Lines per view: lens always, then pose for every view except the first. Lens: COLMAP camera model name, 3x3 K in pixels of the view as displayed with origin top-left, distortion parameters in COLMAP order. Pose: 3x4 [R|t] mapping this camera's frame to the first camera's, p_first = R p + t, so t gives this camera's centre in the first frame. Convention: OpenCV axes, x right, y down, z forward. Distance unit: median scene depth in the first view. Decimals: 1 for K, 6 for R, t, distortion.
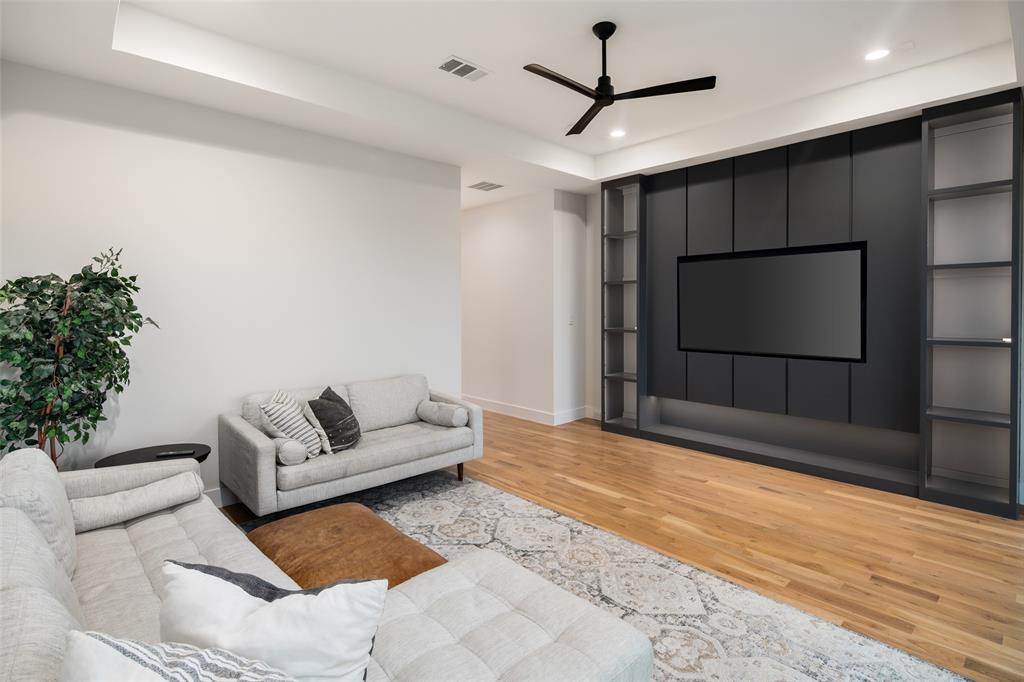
lens RADIAL K [[499.5, 0, 506.2], [0, 499.5, 311.0], [0, 0, 1]] dist [0.001953, 0.000133]
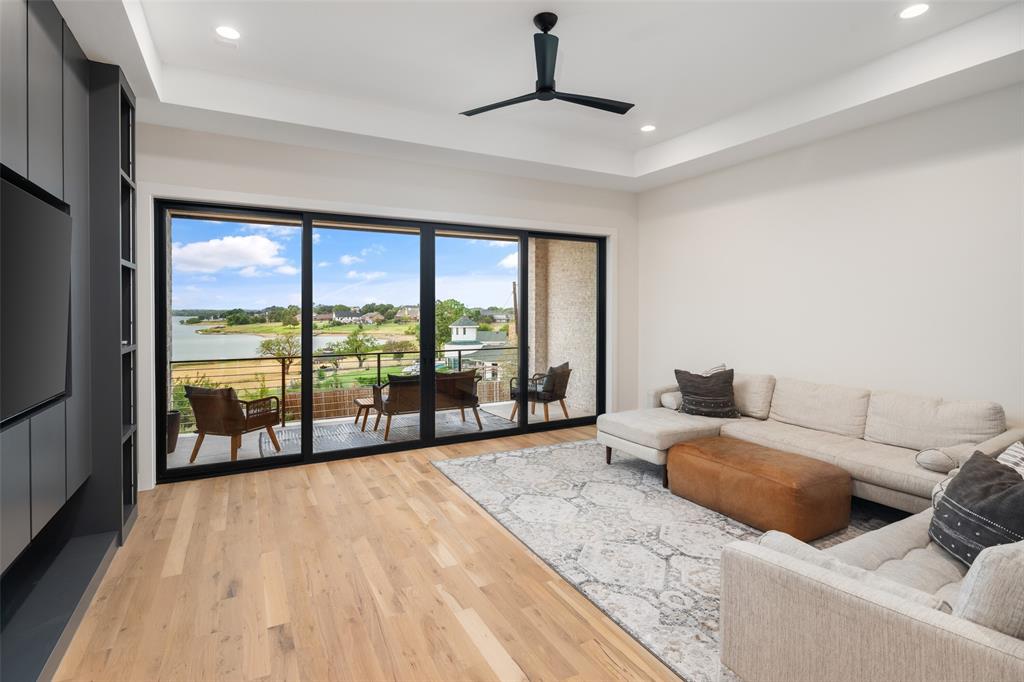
lens RADIAL K [[499.5, 0, 505.5], [0, 499.5, 313.1], [0, 0, 1]] dist [0.001953, 0.000133]
pose [[-0.966953, 0.004388, 0.254917, 0.023902], [0.007834, 0.999891, 0.012504, -0.006208], [-0.254834, 0.014088, -0.966882, 1.850902]]
